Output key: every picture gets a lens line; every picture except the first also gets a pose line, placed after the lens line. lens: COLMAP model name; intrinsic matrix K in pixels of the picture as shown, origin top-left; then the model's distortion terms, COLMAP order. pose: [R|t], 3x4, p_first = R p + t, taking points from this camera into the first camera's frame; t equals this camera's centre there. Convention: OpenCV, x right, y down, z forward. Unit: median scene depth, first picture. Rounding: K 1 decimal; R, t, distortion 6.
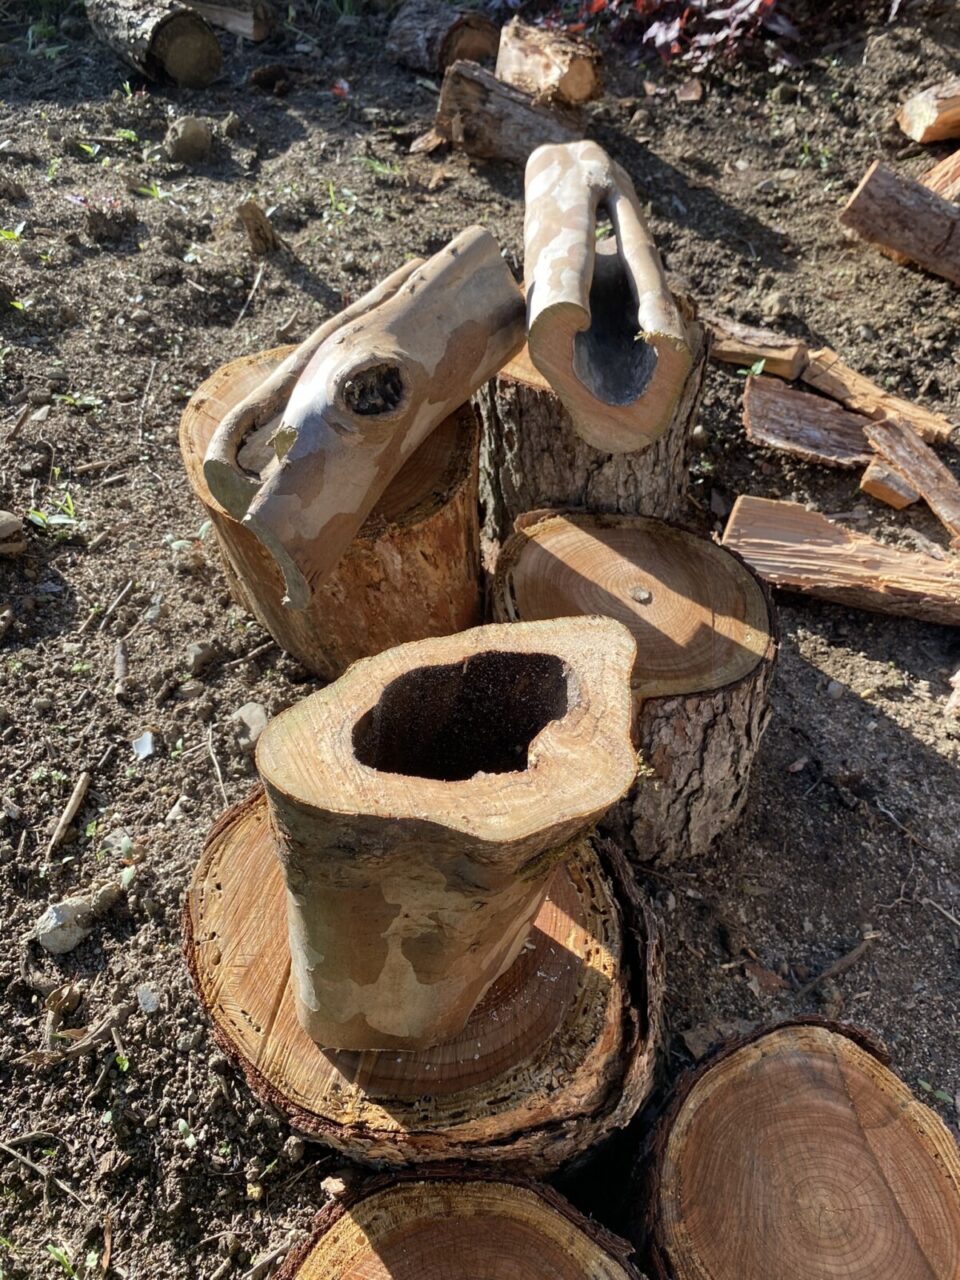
lens RADIAL K [[948.6, 0, 492.5], [0, 948.6, 605.6], [0, 0, 1]] dist [0.034654, -0.047181]
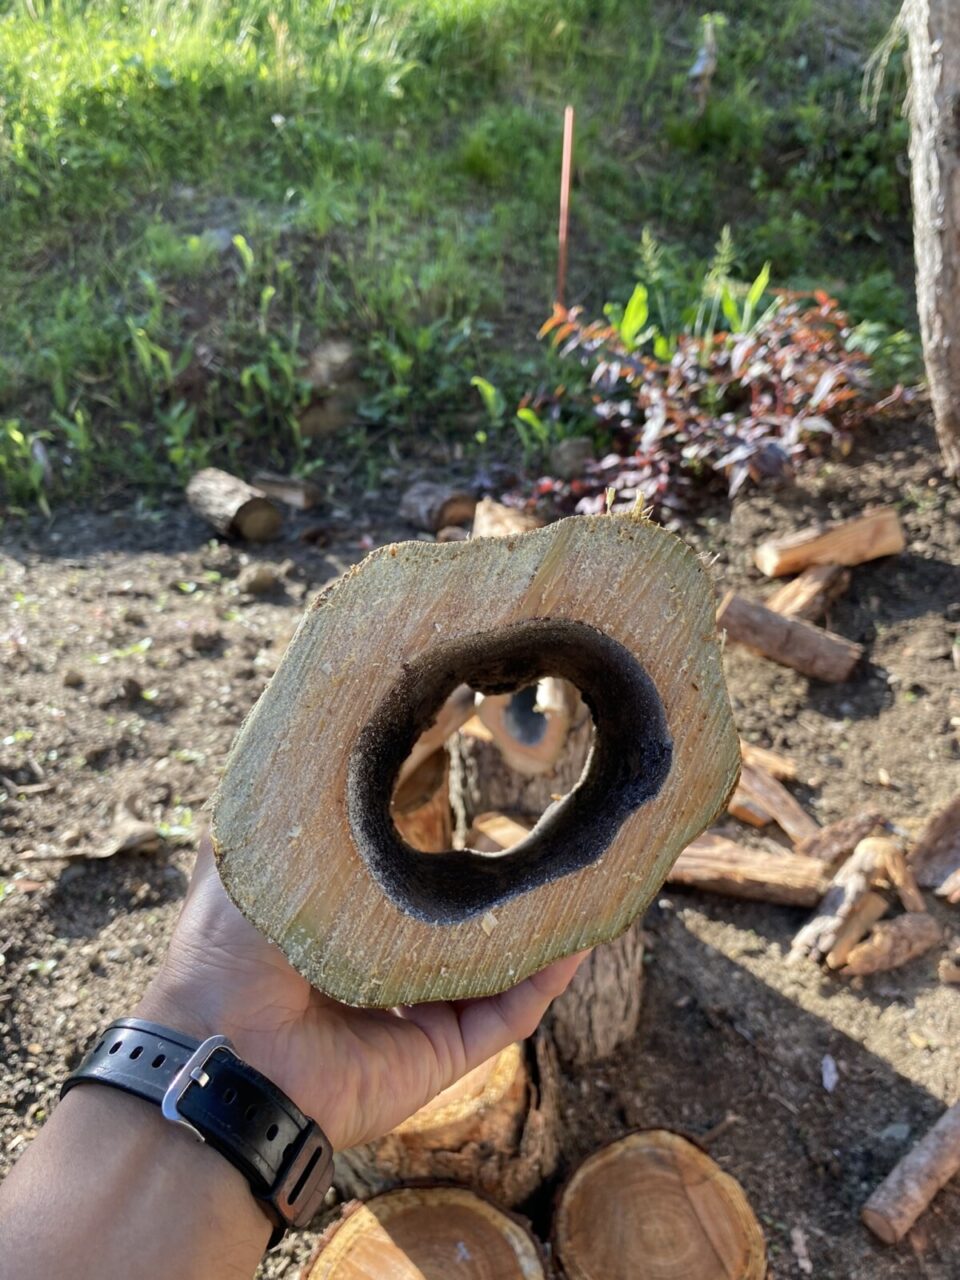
lens RADIAL K [[948.6, 0, 492.5], [0, 948.6, 605.6], [0, 0, 1]] dist [0.034654, -0.047181]
pose [[0.999898, -0.014034, 0.002639, 0.037647], [0.013989, 0.925560, -0.378342, 0.124425], [0.002867, 0.378340, 0.925662, -0.420597]]
